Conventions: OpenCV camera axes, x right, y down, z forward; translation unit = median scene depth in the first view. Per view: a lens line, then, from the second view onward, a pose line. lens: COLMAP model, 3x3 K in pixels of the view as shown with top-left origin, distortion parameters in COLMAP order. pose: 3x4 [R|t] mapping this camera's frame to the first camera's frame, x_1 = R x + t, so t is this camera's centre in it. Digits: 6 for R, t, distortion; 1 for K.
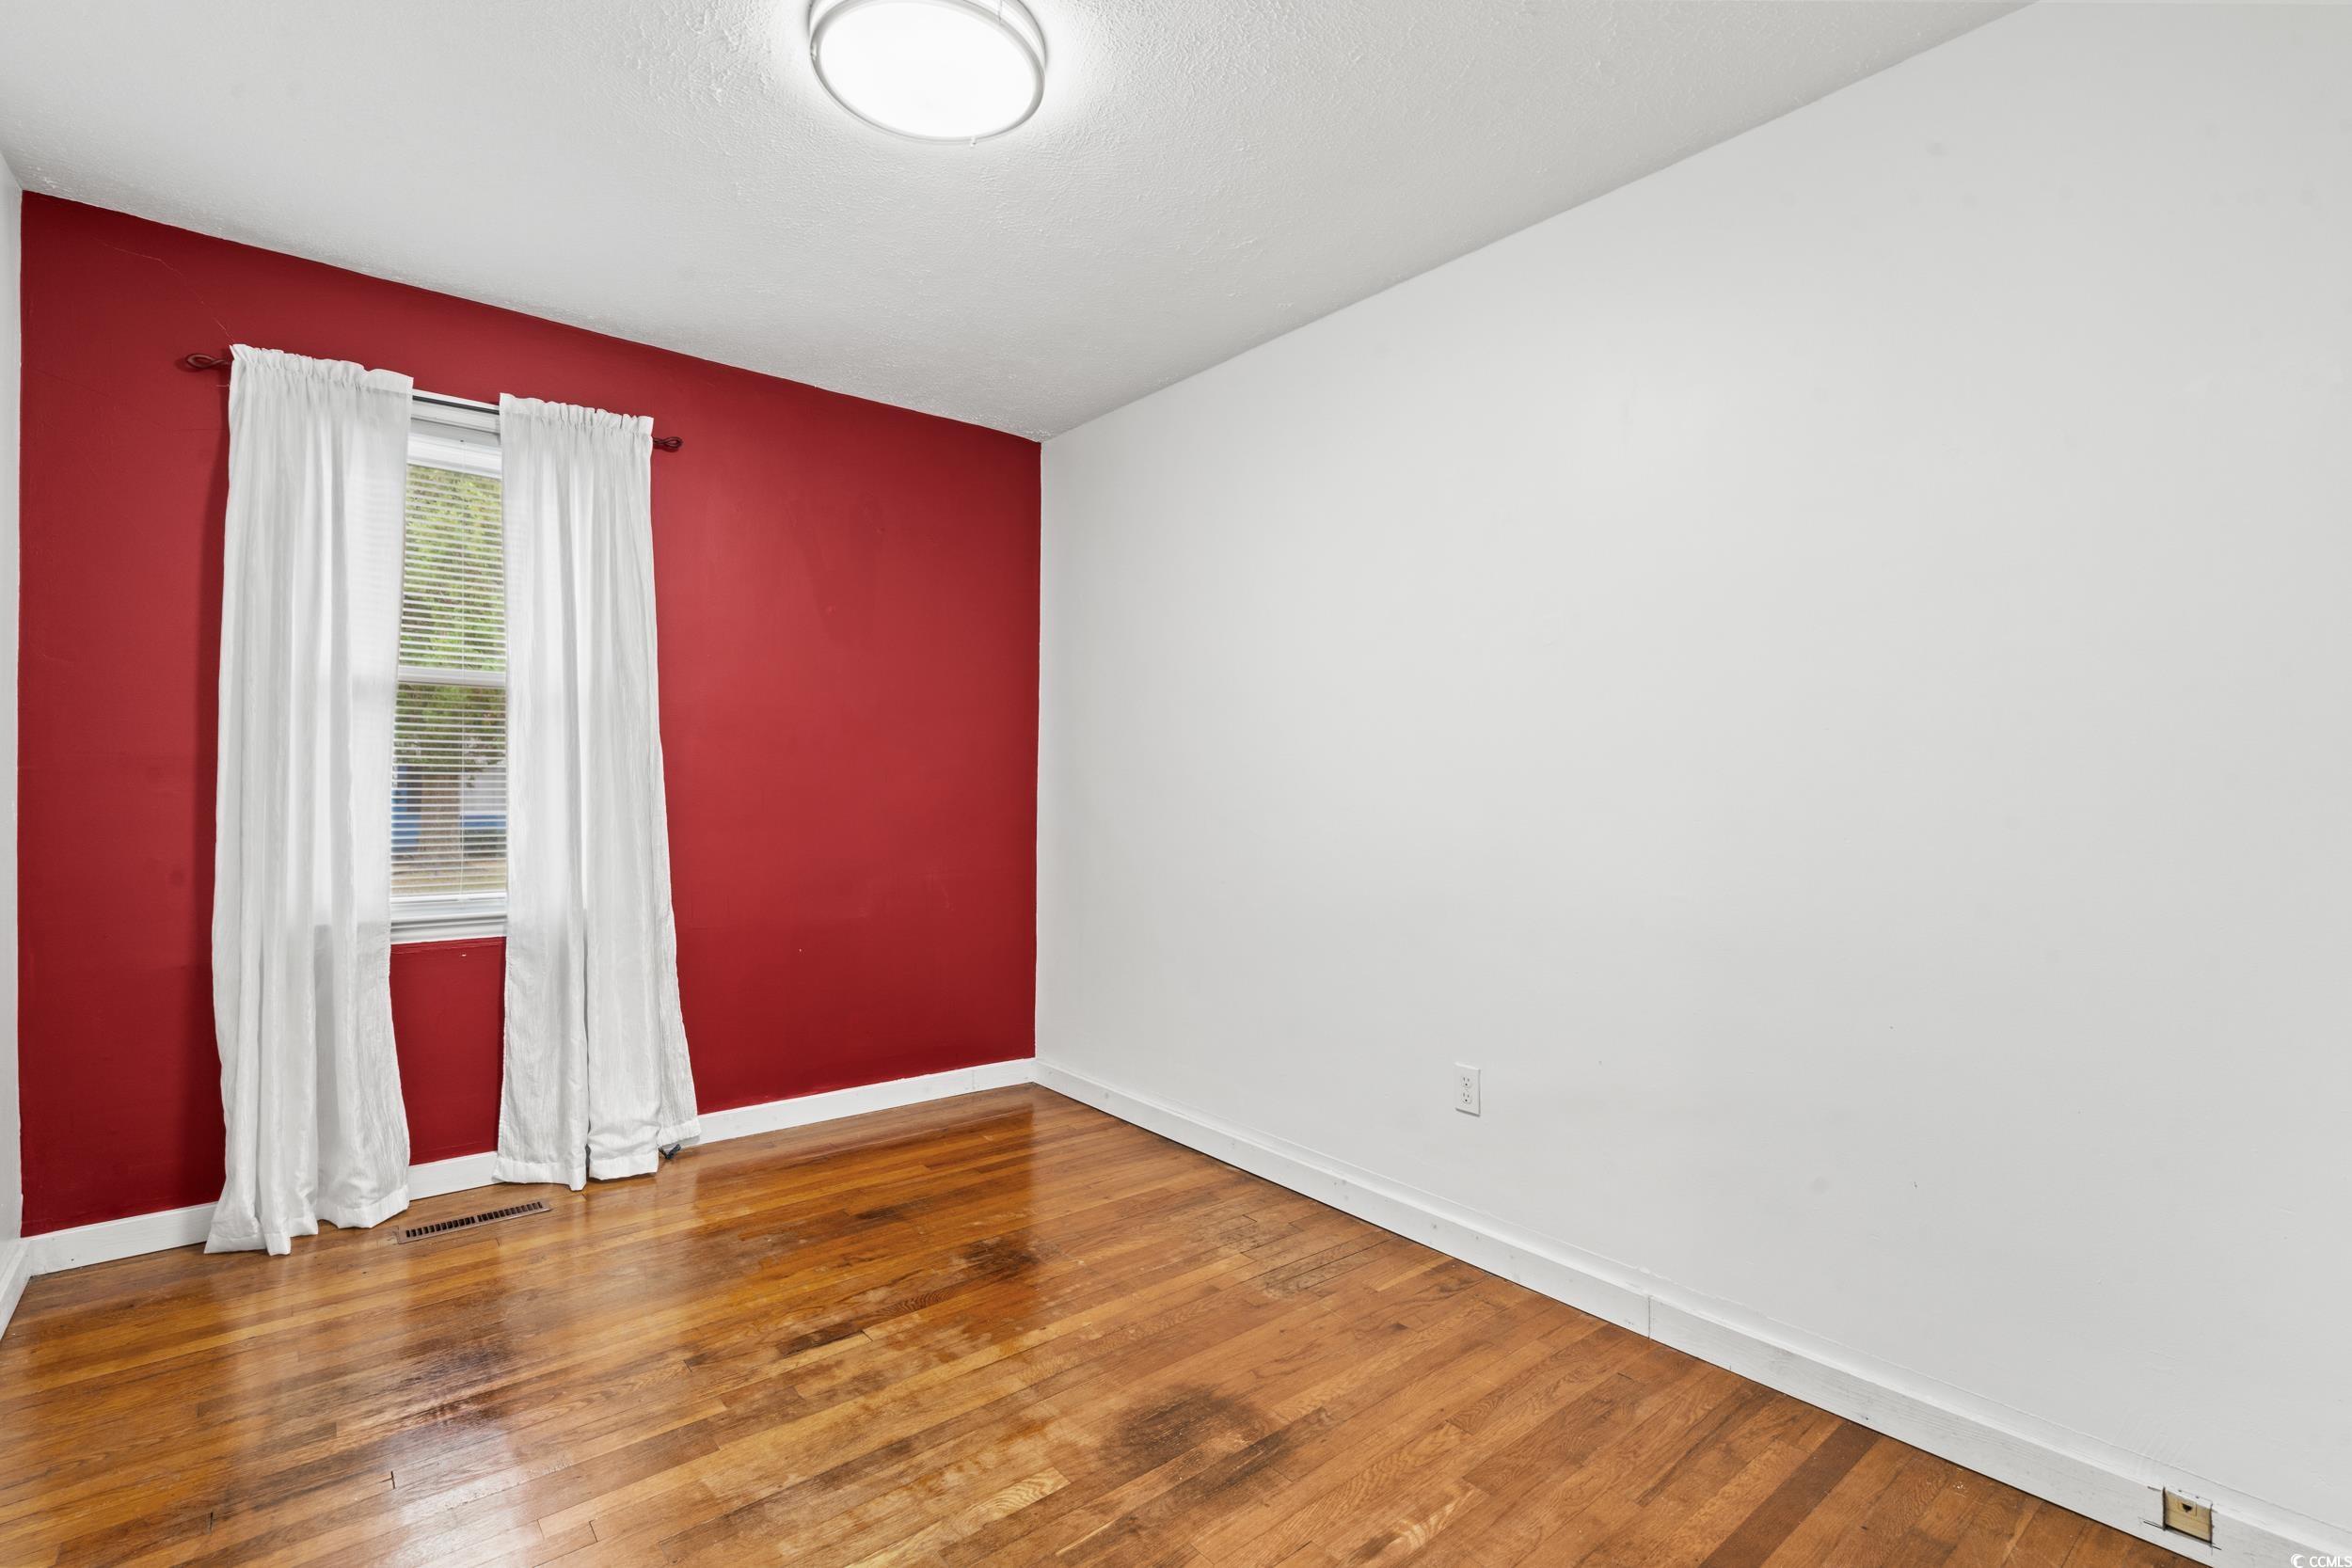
lens RADIAL K [[1074.7, 0, 1165.8], [0, 1074.7, 790.8], [0, 0, 1]] dist [-0.001539, 0.000246]
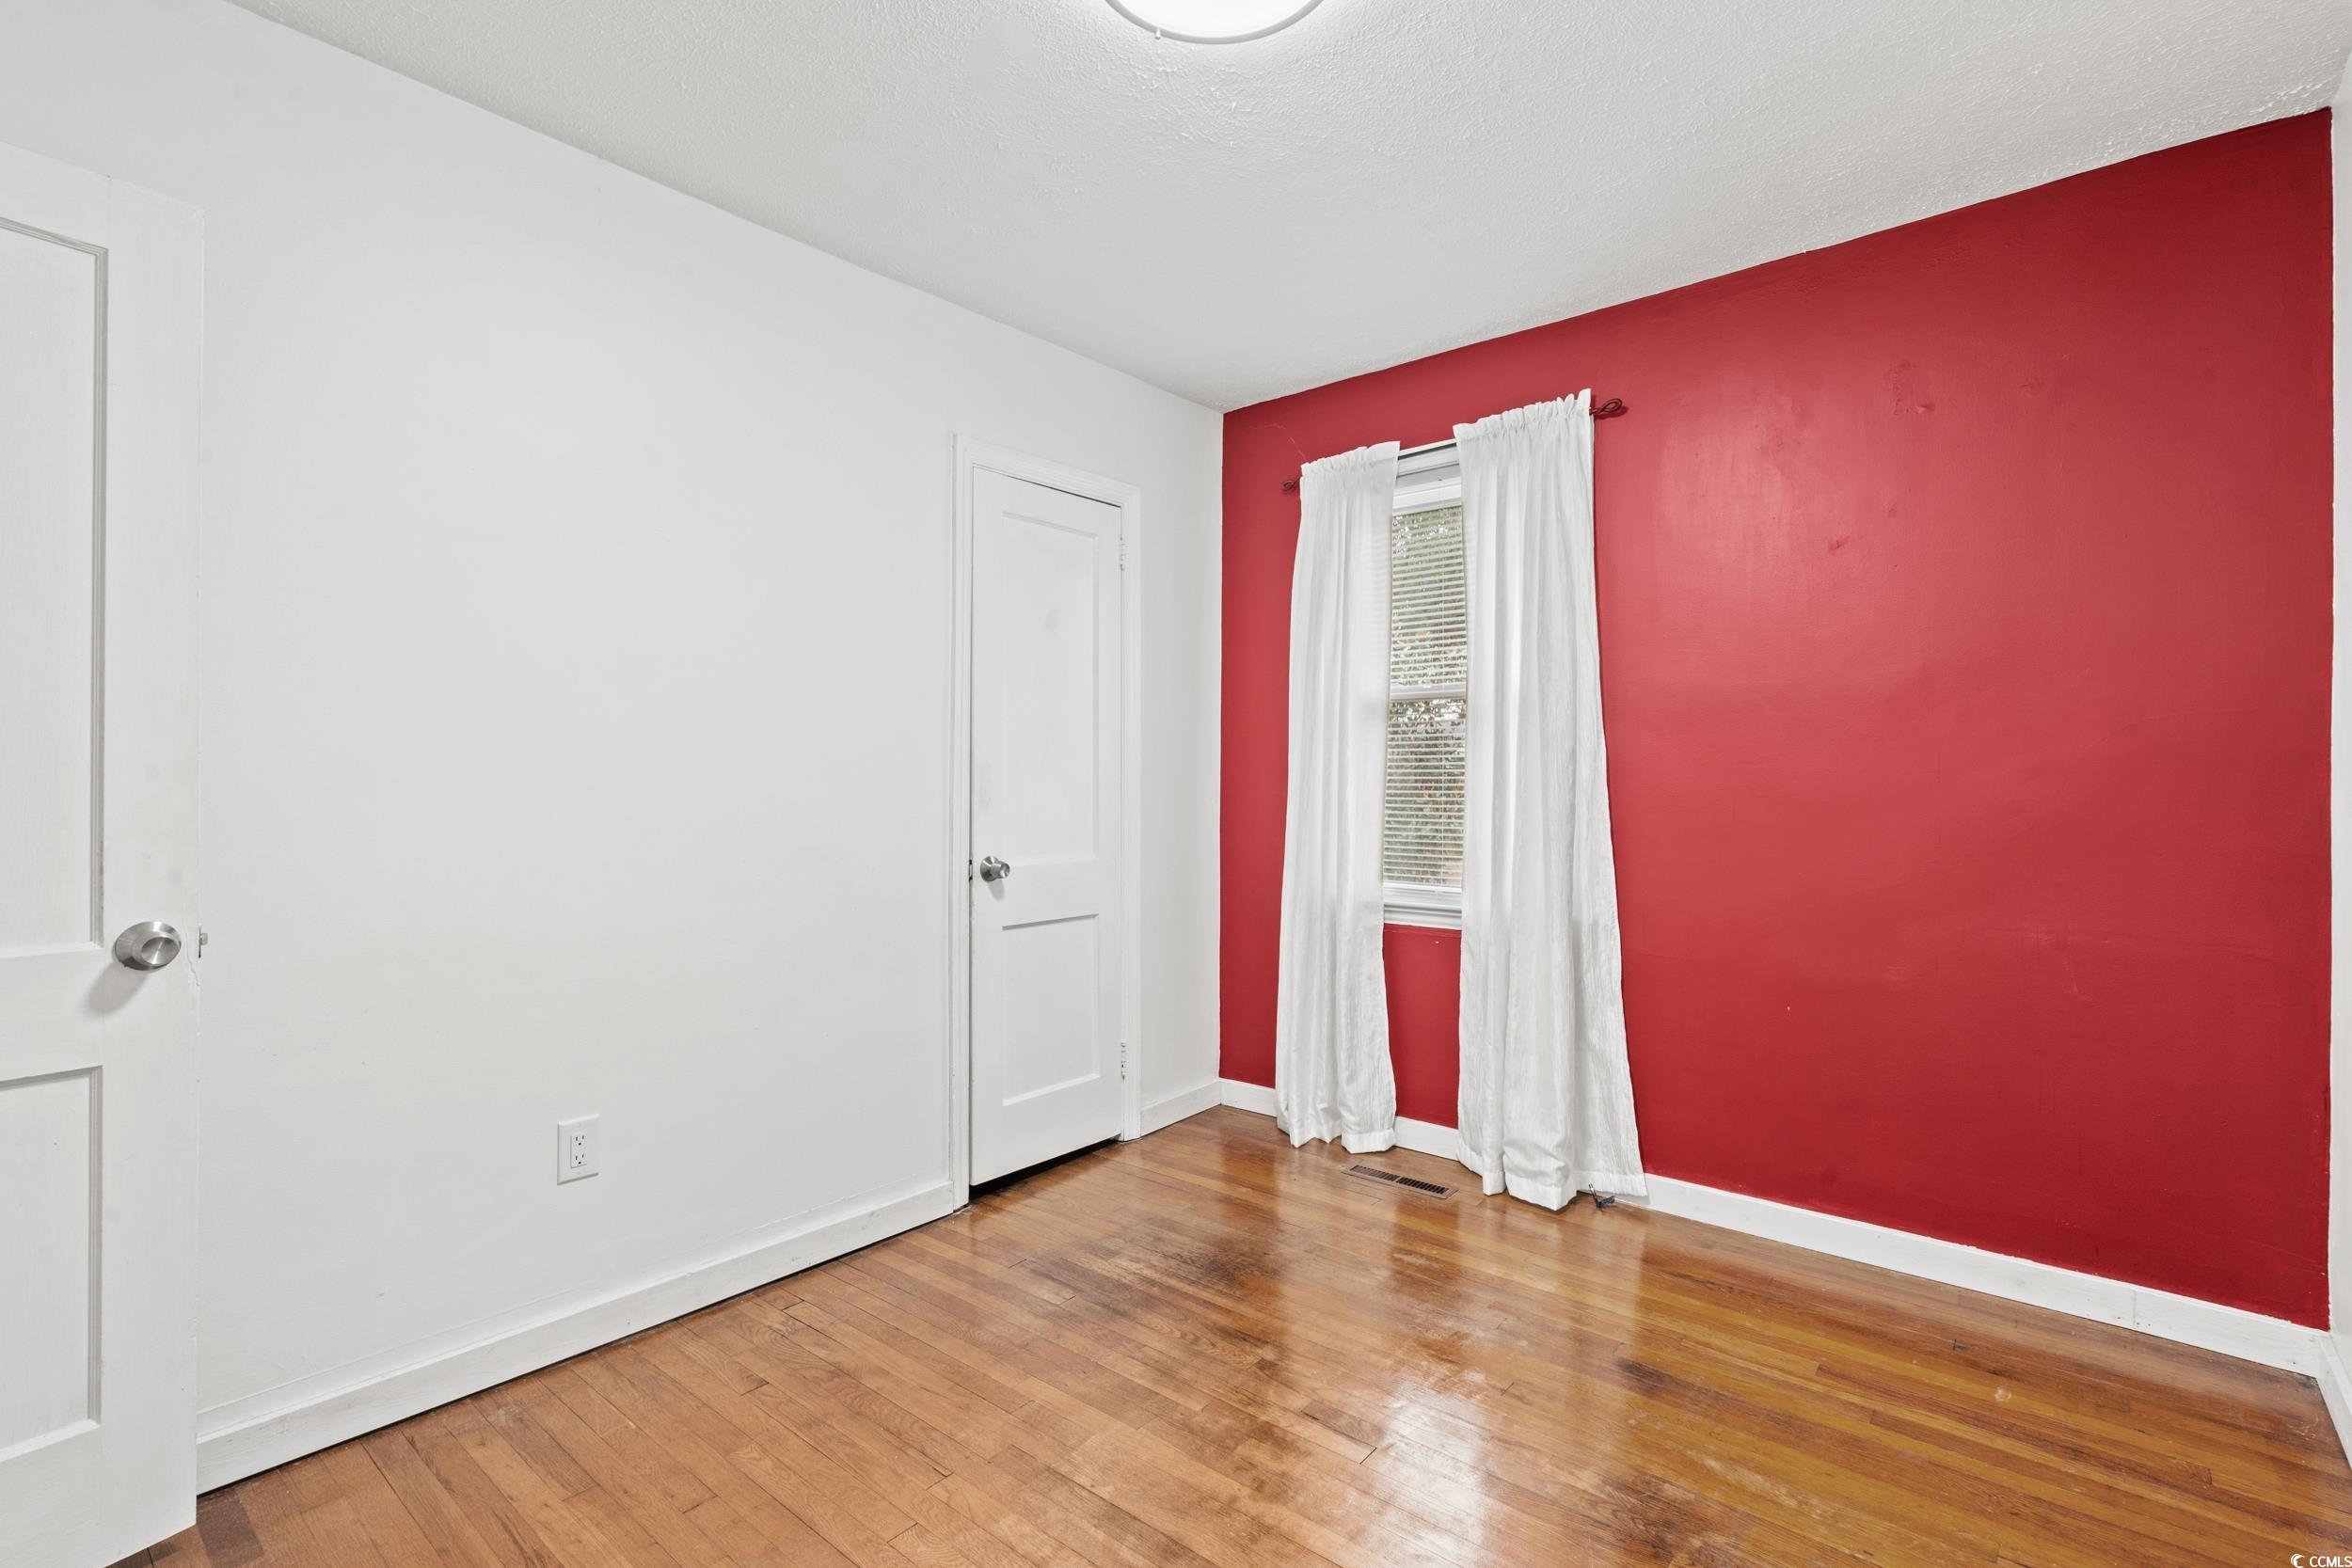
lens RADIAL K [[1080.1, 0, 1185.3], [0, 1080.1, 773.2], [0, 0, 1]] dist [-0.000527, 0.000481]
pose [[0.175449, -0.017279, -0.984337, 0.397323], [-0.004979, 0.999818, -0.018439, 0.000758], [0.984476, 0.008136, 0.175331, 0.544593]]
